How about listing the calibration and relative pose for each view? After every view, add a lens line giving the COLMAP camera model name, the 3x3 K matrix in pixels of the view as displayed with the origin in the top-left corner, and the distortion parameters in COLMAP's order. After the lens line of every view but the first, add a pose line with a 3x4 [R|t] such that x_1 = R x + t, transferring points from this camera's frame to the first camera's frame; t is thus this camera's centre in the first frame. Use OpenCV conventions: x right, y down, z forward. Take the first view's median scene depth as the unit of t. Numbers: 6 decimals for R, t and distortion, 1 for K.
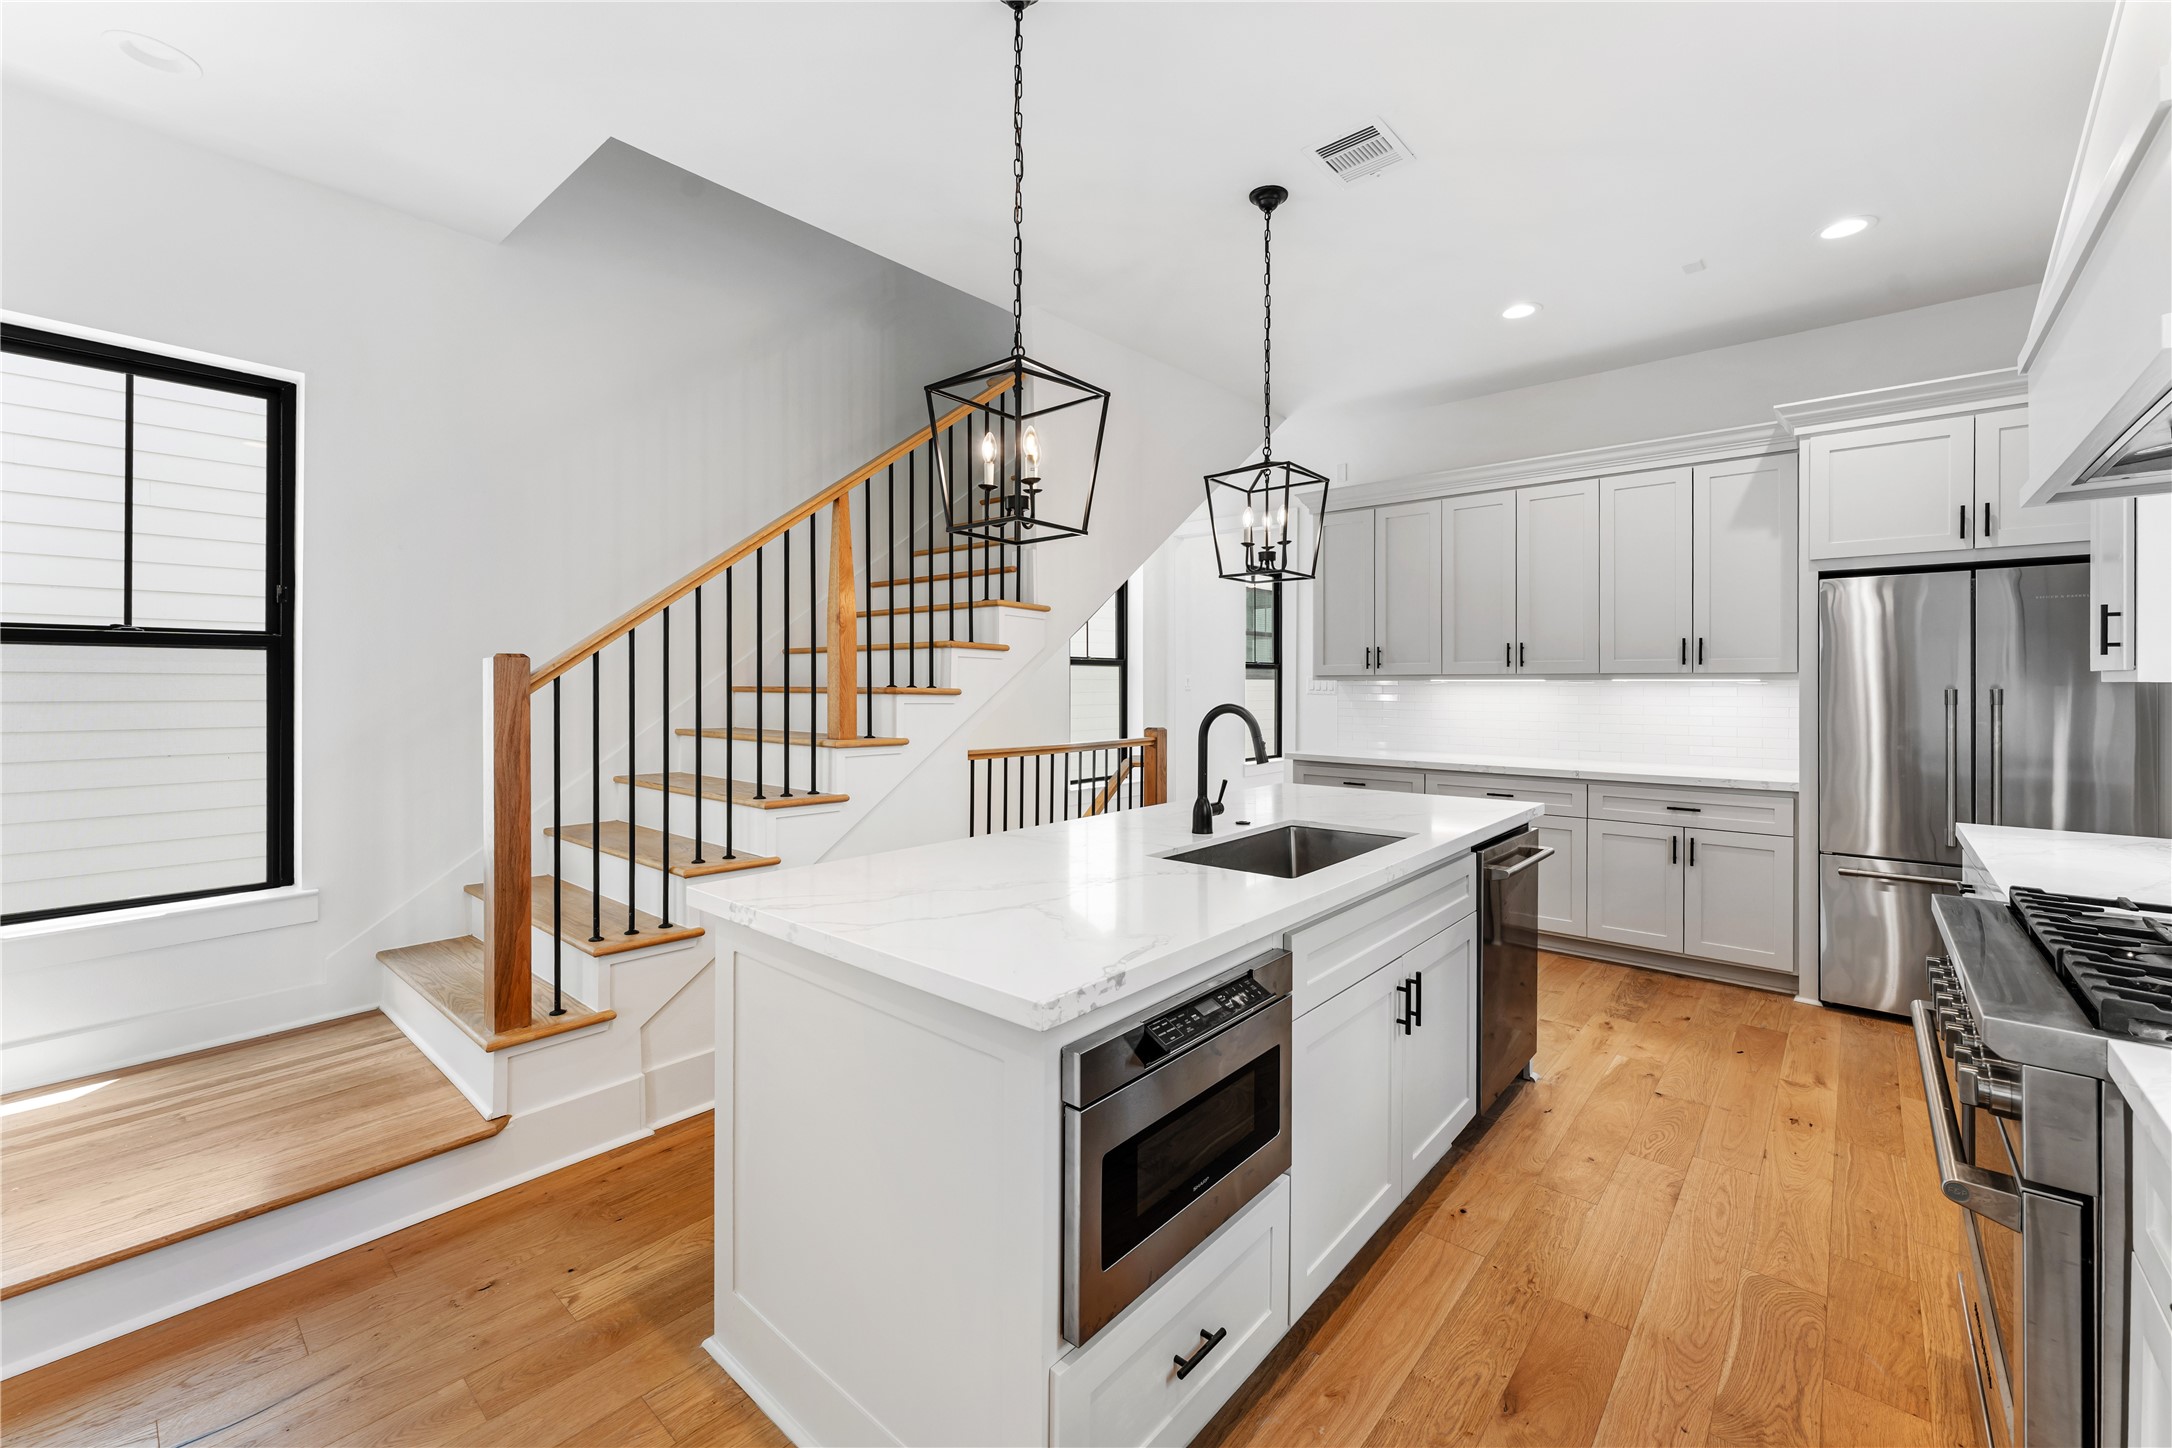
lens RADIAL K [[883.9, 0, 1083.7], [0, 883.9, 680.7], [0, 0, 1]] dist [-0.000702, -0.000211]
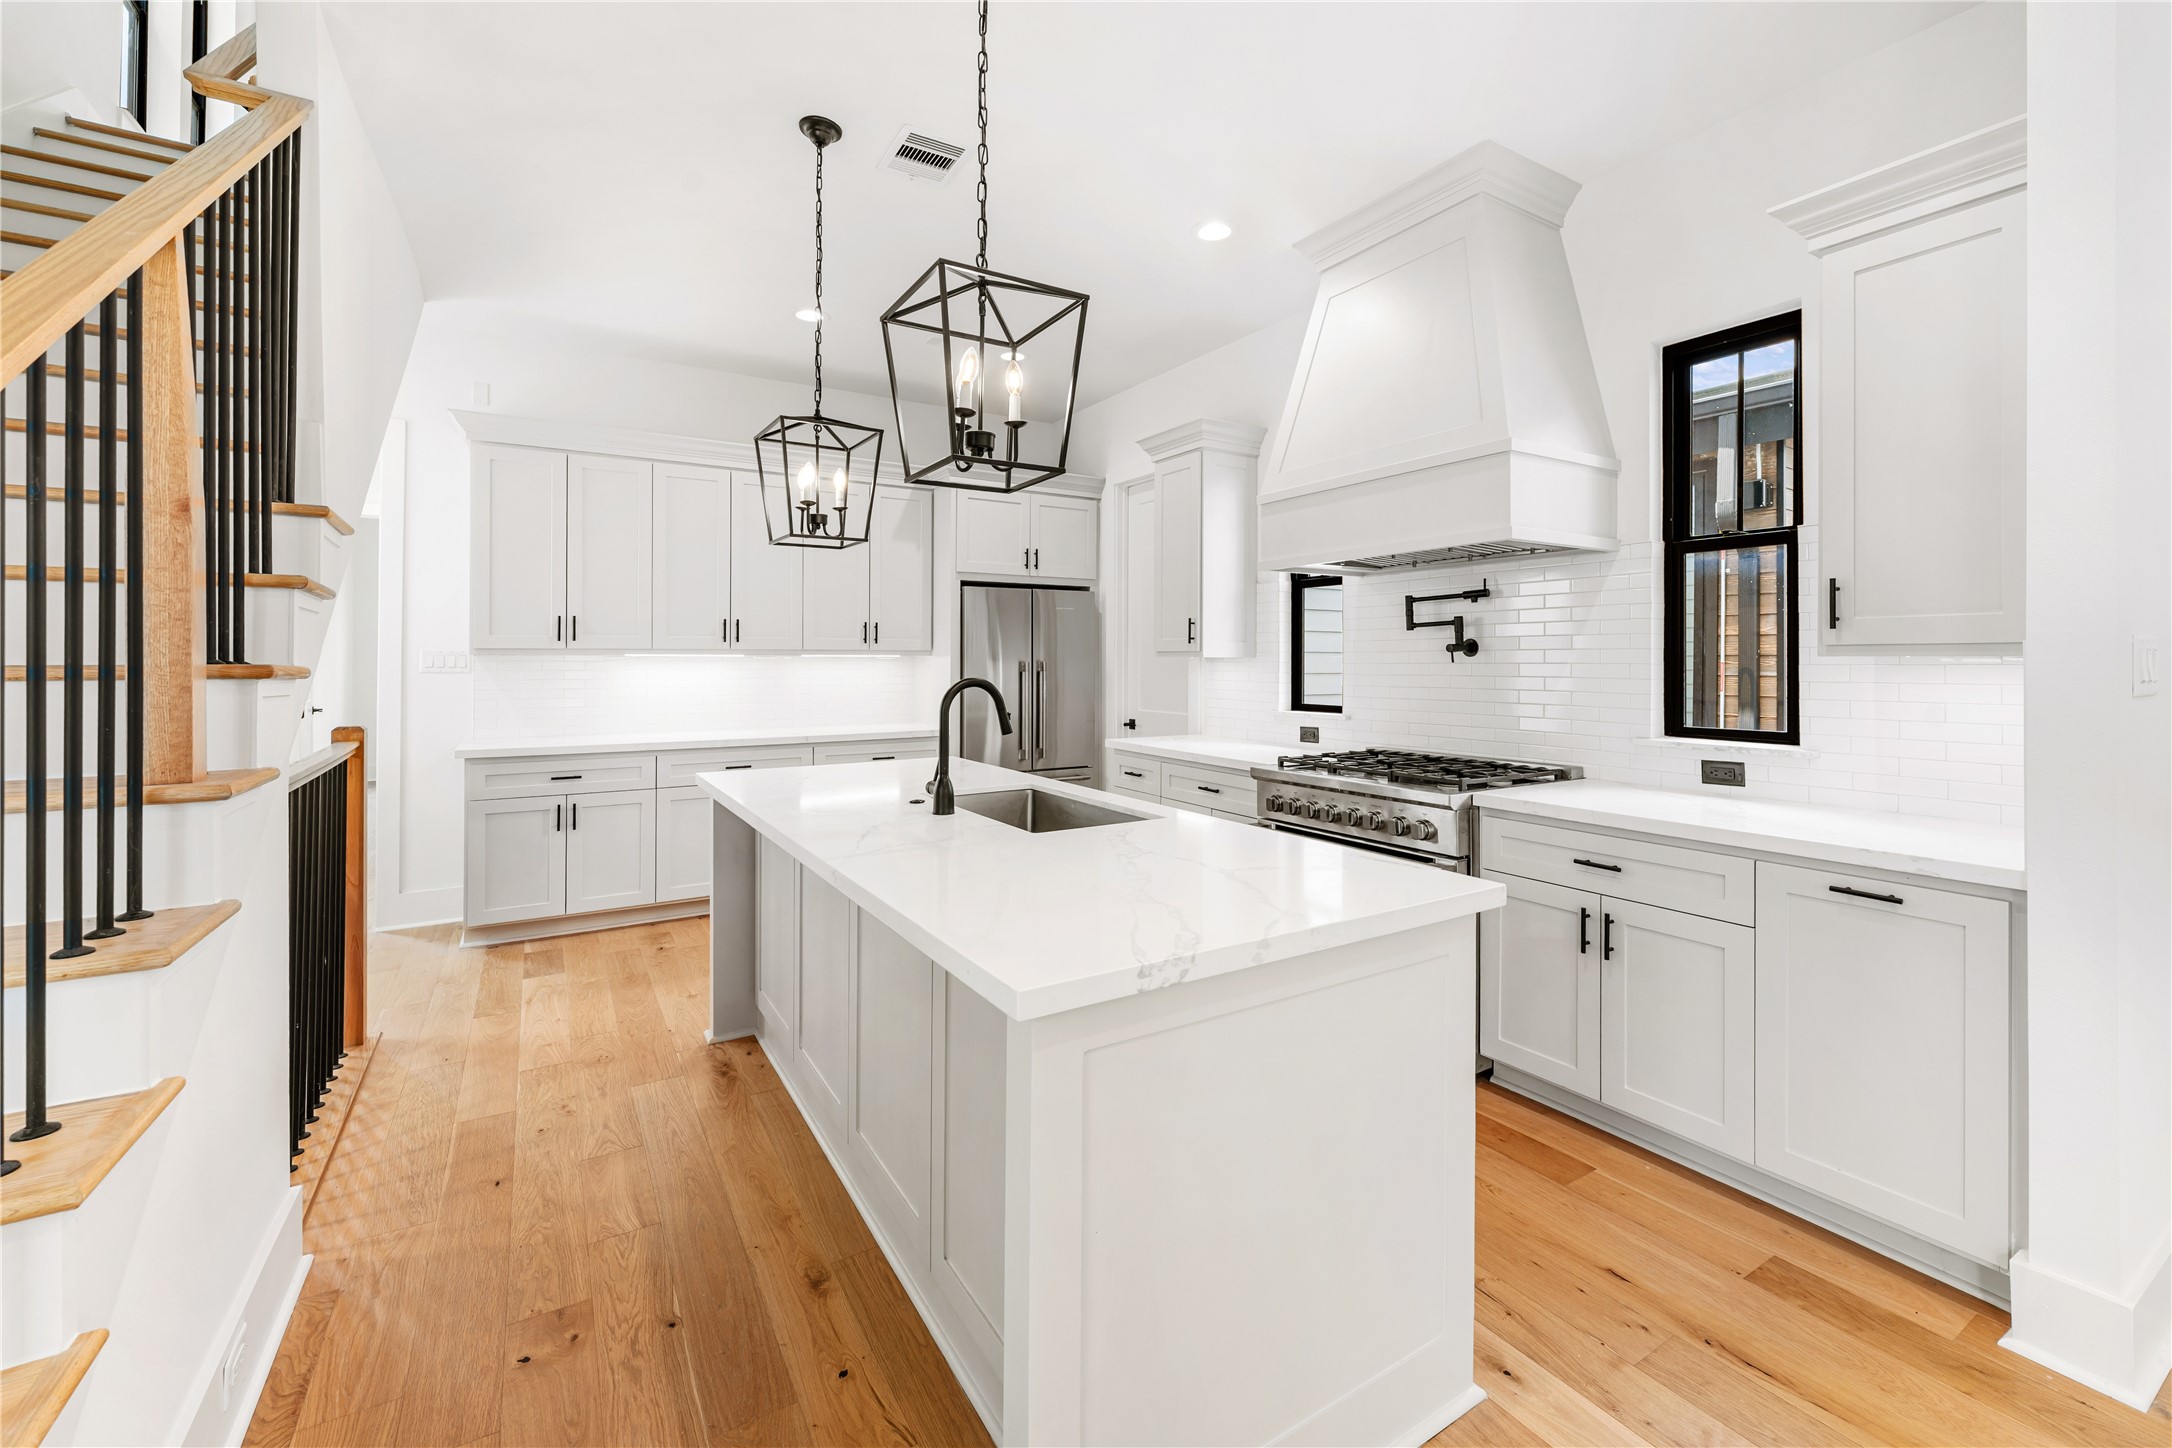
lens RADIAL K [[893.3, 0, 1089.2], [0, 893.3, 657.3], [0, 0, 1]] dist [-0.000355, -0.000291]
pose [[0.295391, 0.002013, 0.955374, -0.538395], [-0.002158, 0.999997, -0.001440, 0.003215], [-0.955374, -0.001637, 0.295394, 0.410332]]
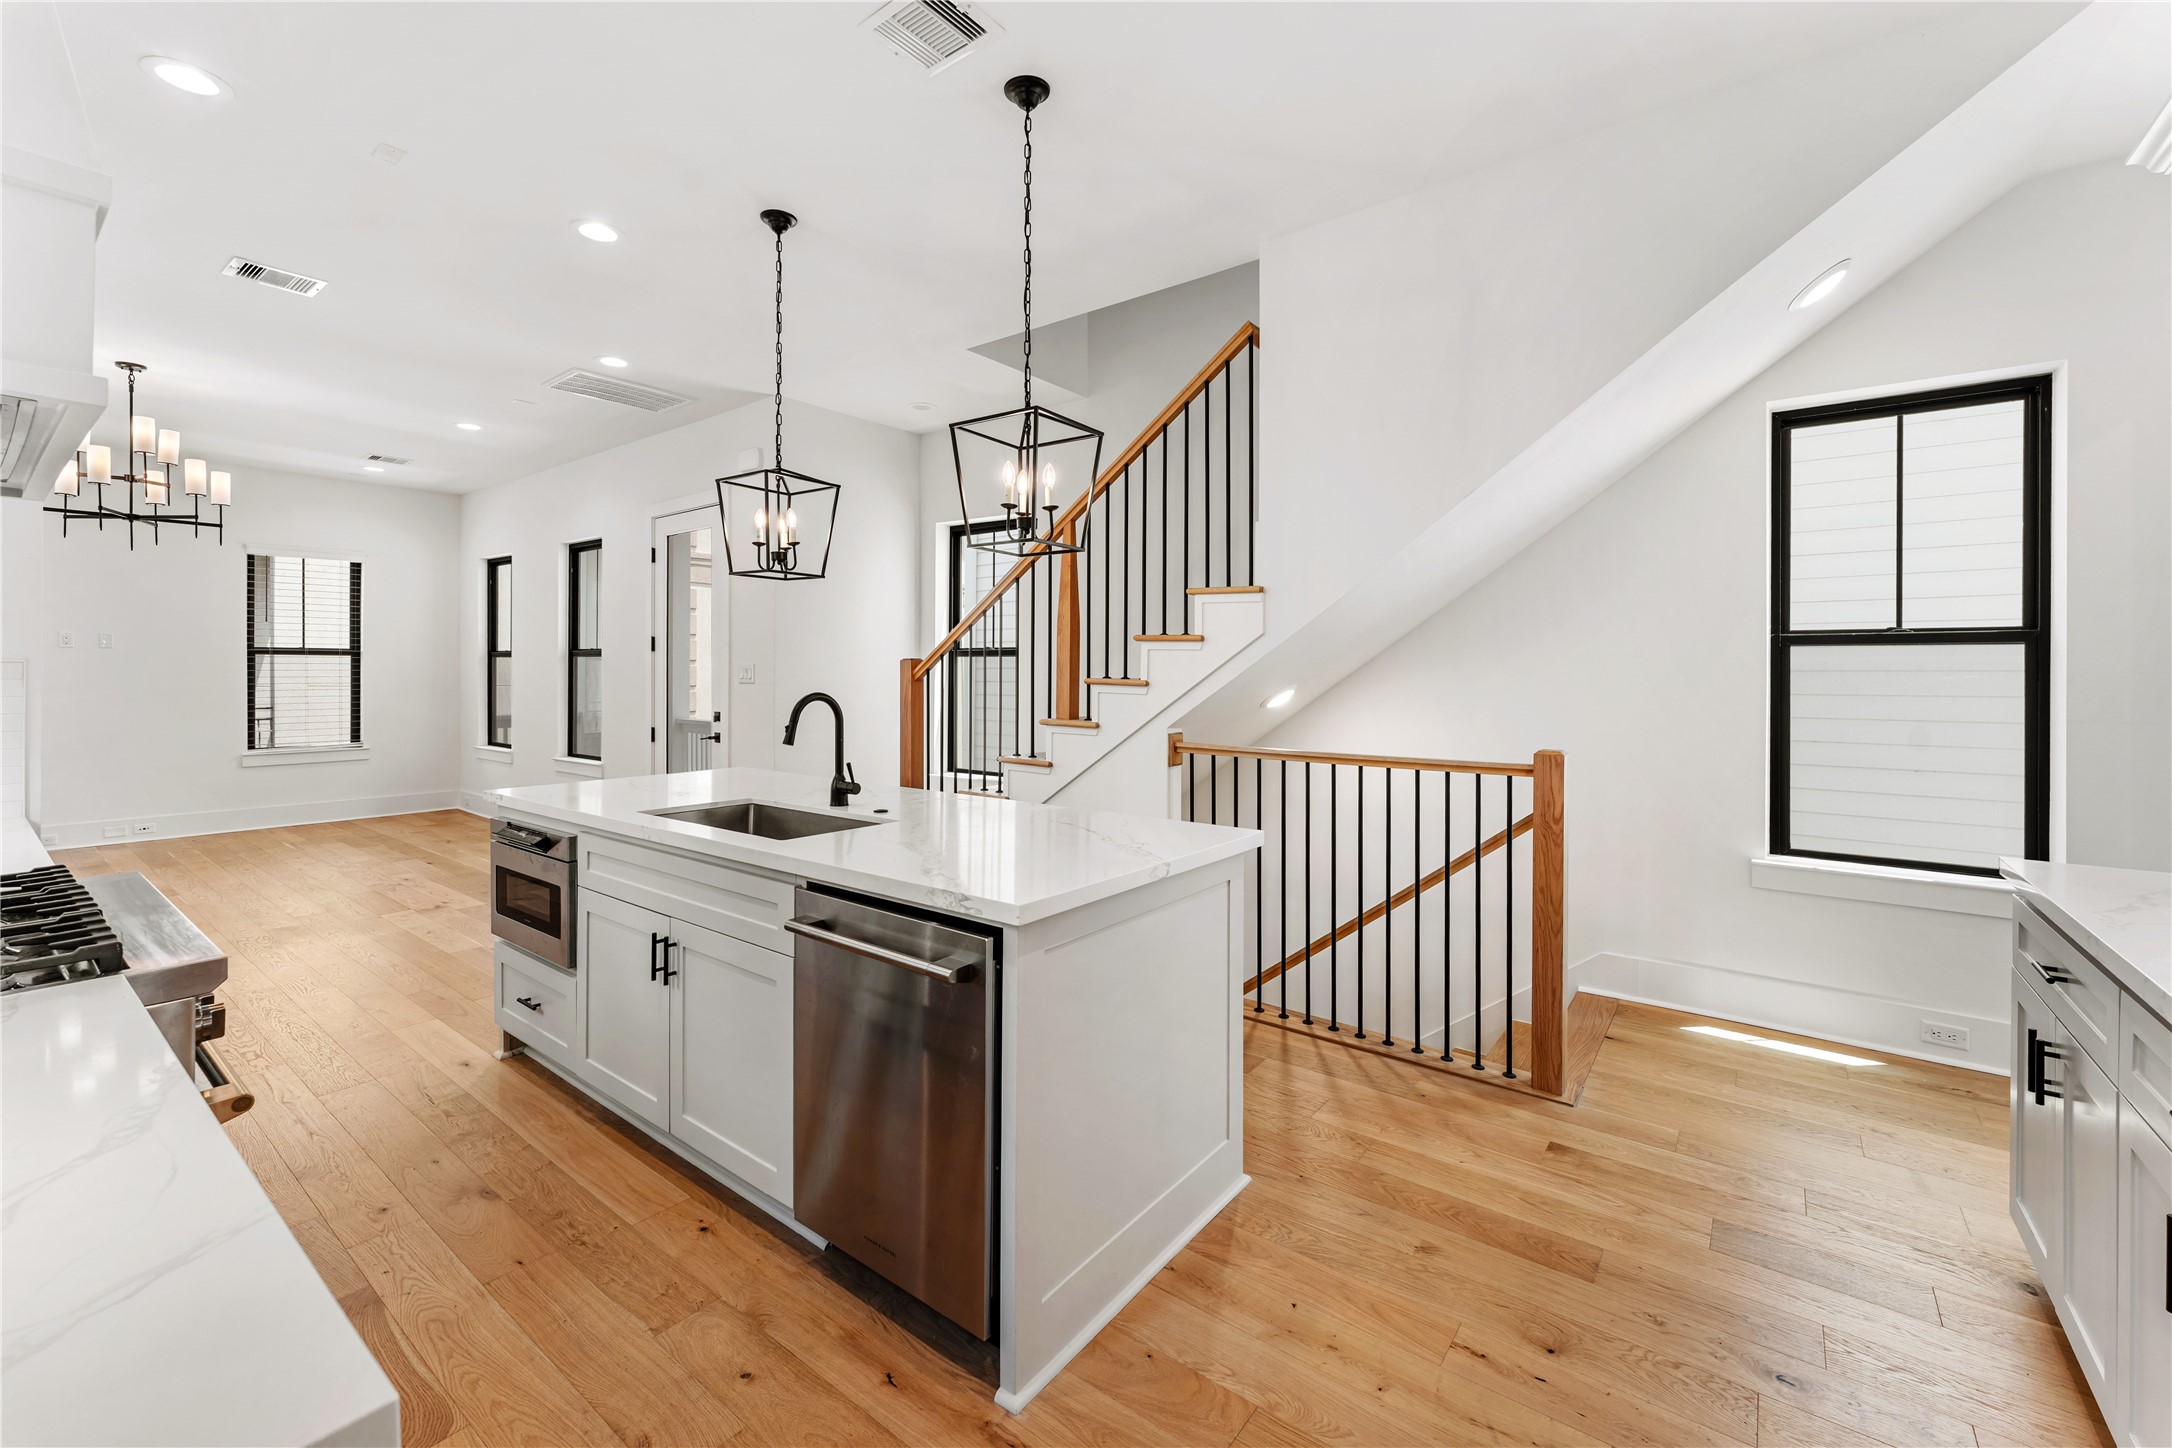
lens RADIAL K [[886.9, 0, 1082.1], [0, 886.9, 667.6], [0, 0, 1]] dist [-0.001513, -0.000357]
pose [[0.061477, -0.003992, -0.998101, 0.945108], [-0.000162, 0.999992, -0.004009, -0.001904], [0.998109, 0.000408, 0.061476, 0.902625]]
